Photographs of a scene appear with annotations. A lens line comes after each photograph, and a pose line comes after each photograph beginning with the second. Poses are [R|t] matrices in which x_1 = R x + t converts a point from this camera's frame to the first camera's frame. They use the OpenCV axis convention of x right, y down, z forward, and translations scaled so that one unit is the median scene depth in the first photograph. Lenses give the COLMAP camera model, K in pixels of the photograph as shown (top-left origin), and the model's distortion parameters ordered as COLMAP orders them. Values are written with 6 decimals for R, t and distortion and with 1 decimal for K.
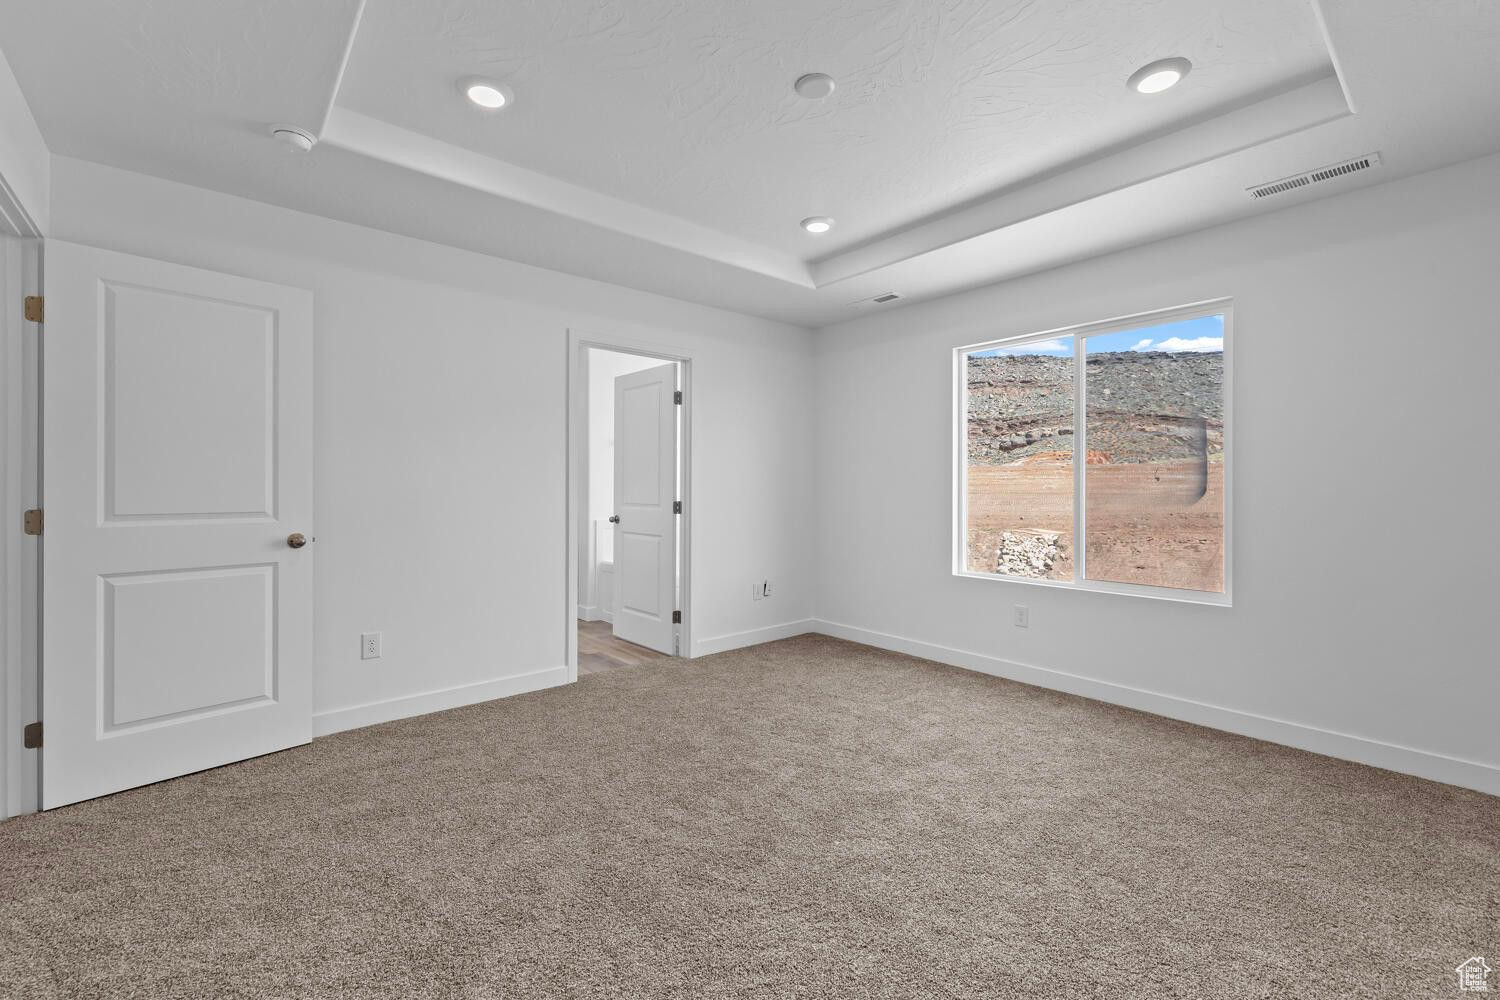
lens RADIAL K [[643.3, 0, 744.9], [0, 643.3, 488.6], [0, 0, 1]] dist [0.002830, 0.000531]
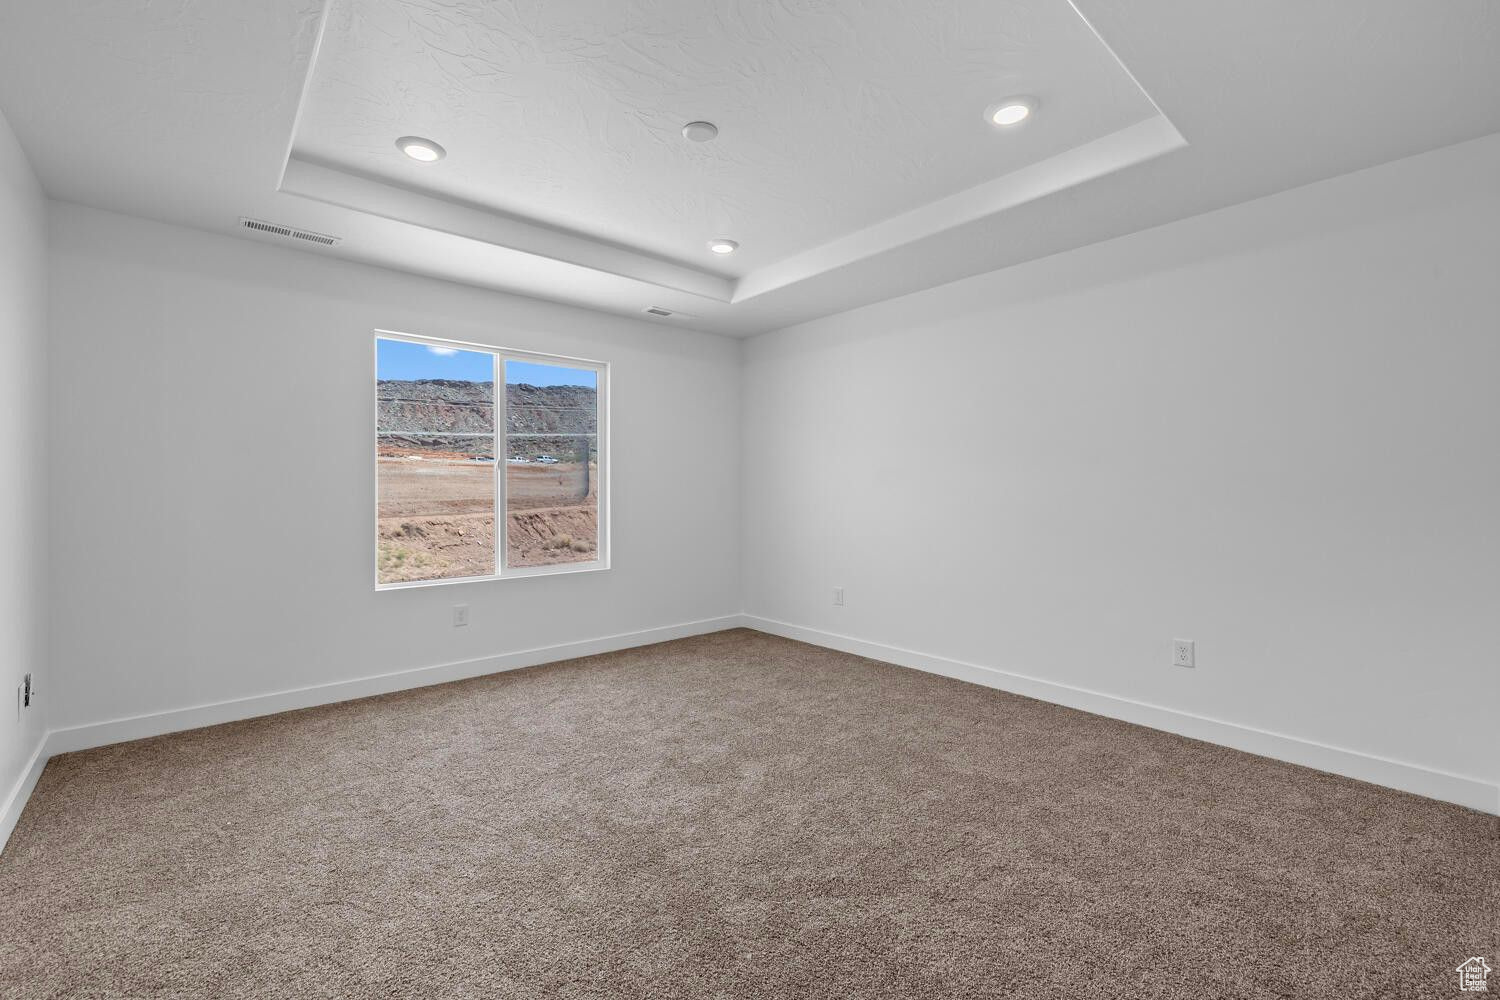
lens RADIAL K [[633.9, 0, 752.5], [0, 633.9, 507.2], [0, 0, 1]] dist [0.000653, 0.000053]
pose [[-0.023277, -0.030891, 0.999252, -0.697161], [-0.000986, 0.999523, 0.030876, -0.008578], [-0.999729, -0.000266, -0.023296, 0.658029]]
